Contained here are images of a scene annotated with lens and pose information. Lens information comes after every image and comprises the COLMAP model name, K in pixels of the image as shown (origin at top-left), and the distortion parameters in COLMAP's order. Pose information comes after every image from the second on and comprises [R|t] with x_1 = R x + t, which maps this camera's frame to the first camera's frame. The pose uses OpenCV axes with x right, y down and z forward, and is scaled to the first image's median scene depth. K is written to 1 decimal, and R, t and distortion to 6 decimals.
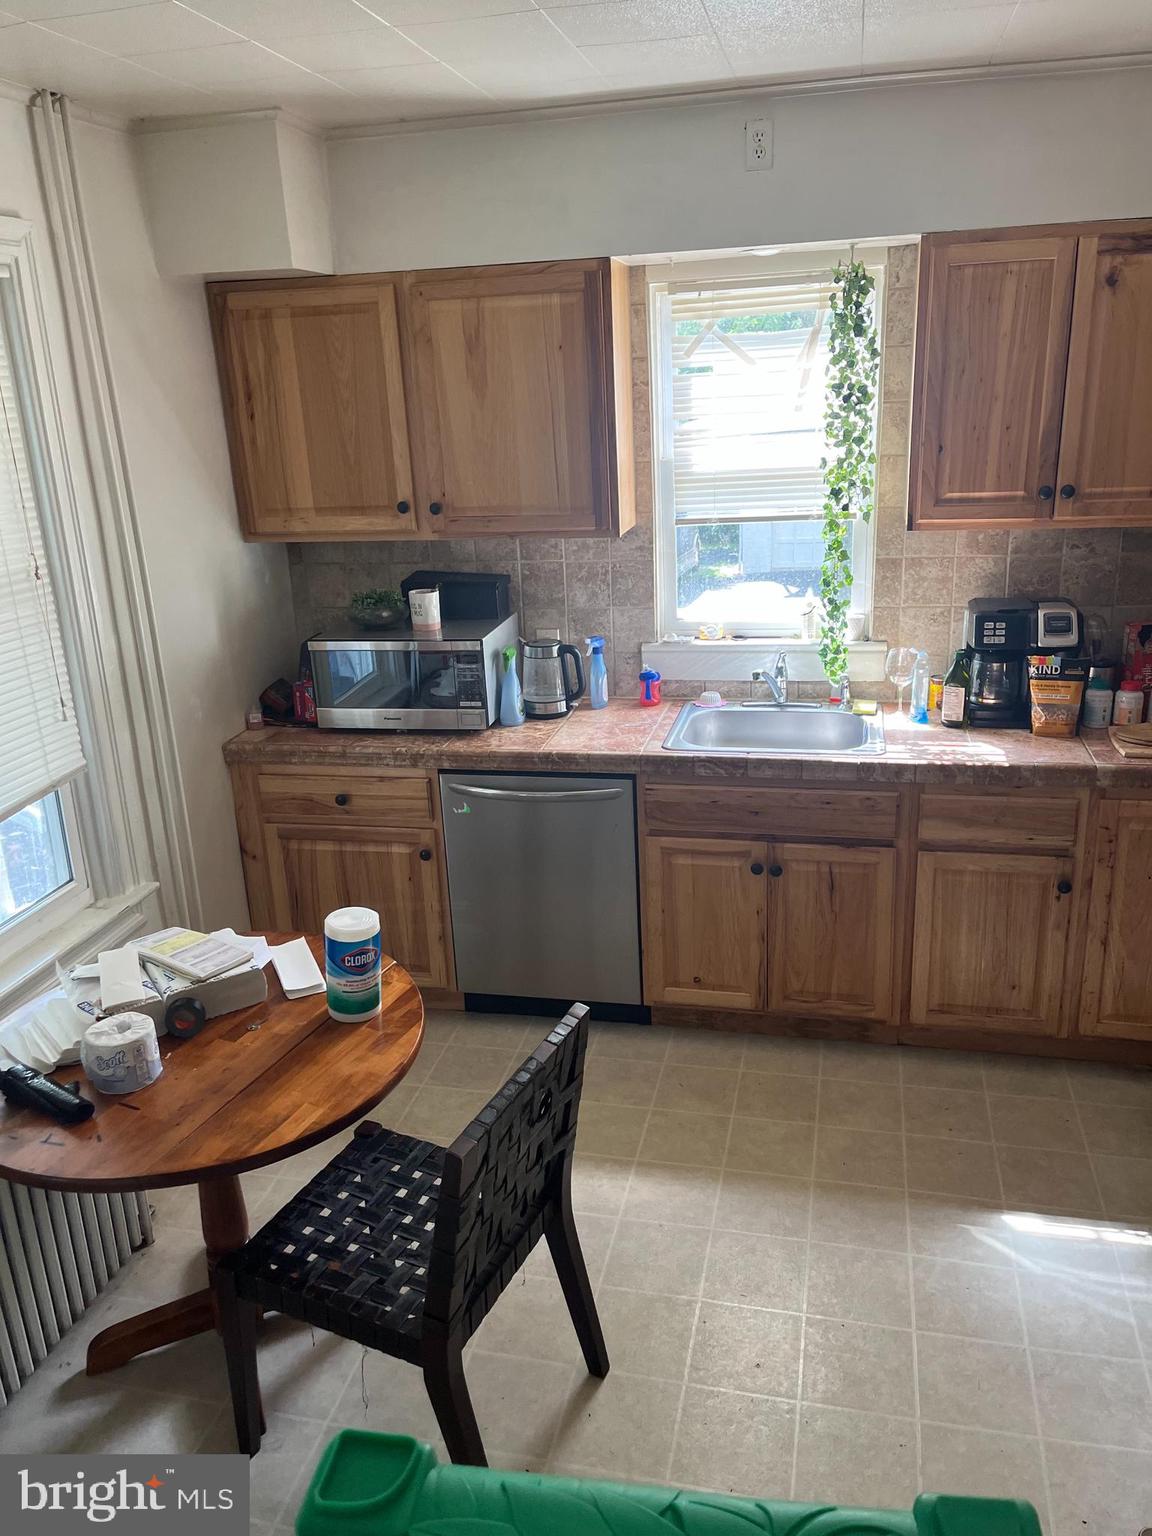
lens RADIAL K [[1142.6, 0, 589.2], [0, 1142.6, 773.4], [0, 0, 1]] dist [0.058414, -0.080322]
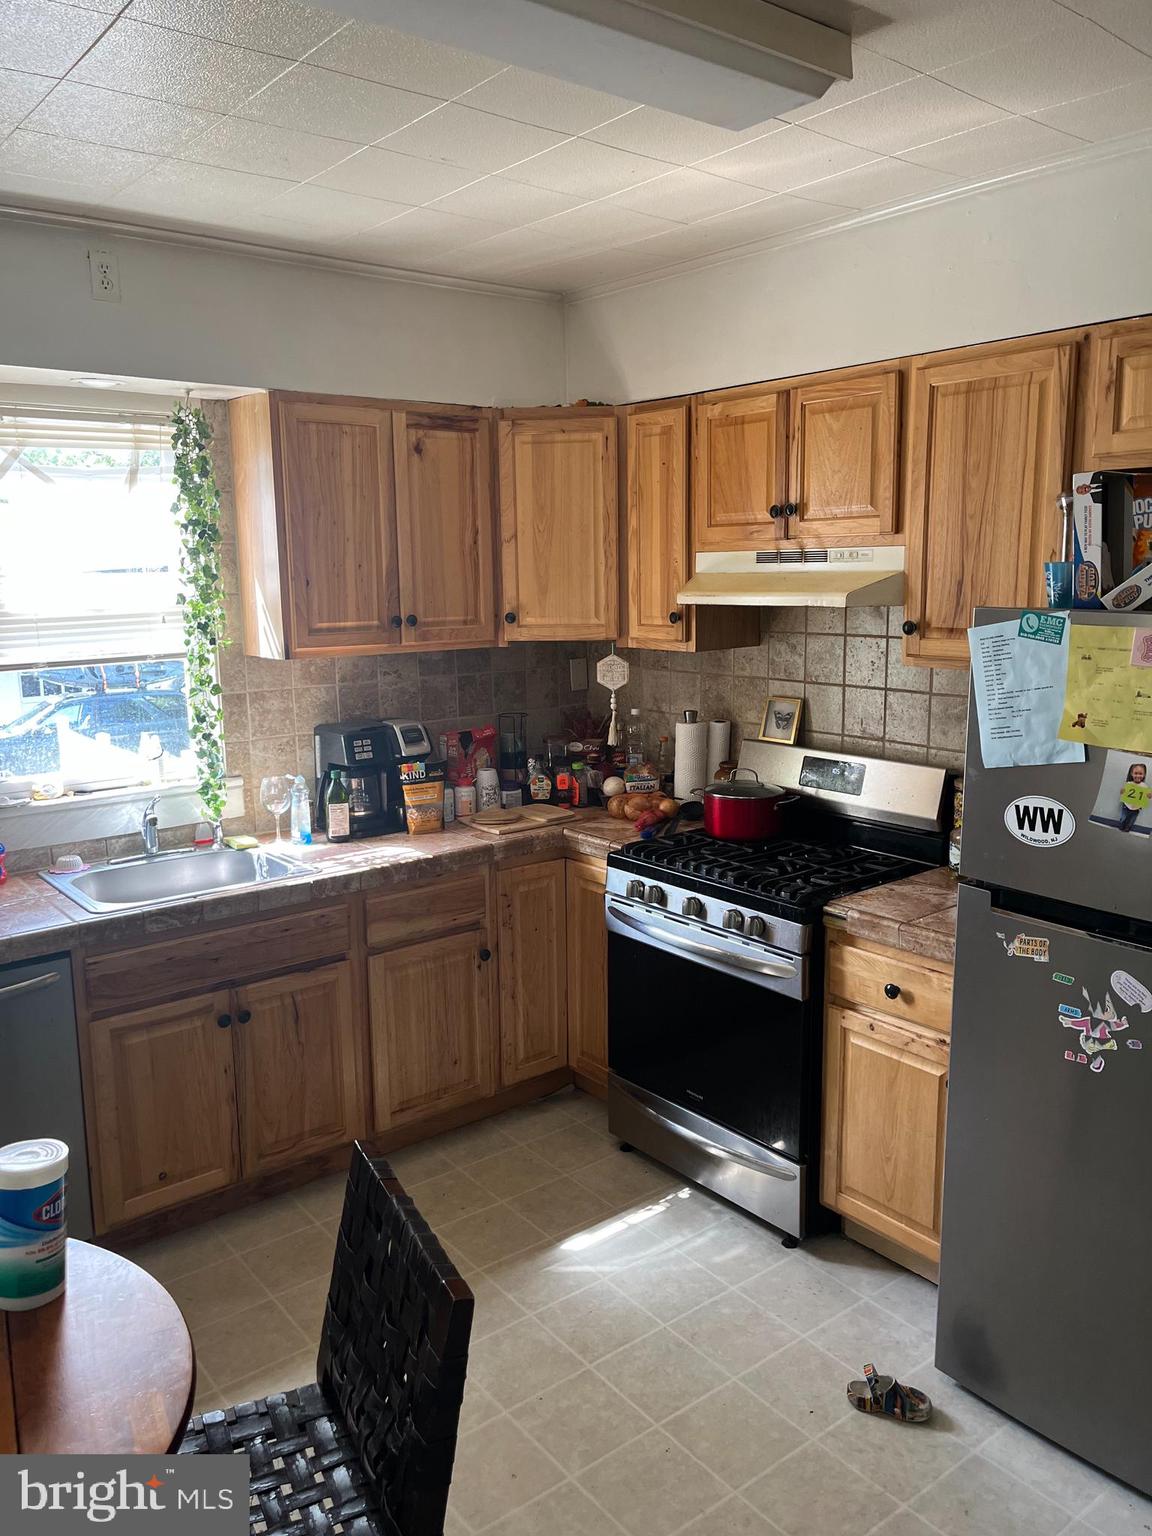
lens RADIAL K [[1142.6, 0, 581.6], [0, 1142.6, 773.2], [0, 0, 1]] dist [0.058414, -0.080322]
pose [[0.633583, -0.107748, 0.766135, -0.357922], [0.236049, 0.969961, -0.058795, 0.012986], [-0.736786, 0.218097, 0.639984, 0.158301]]
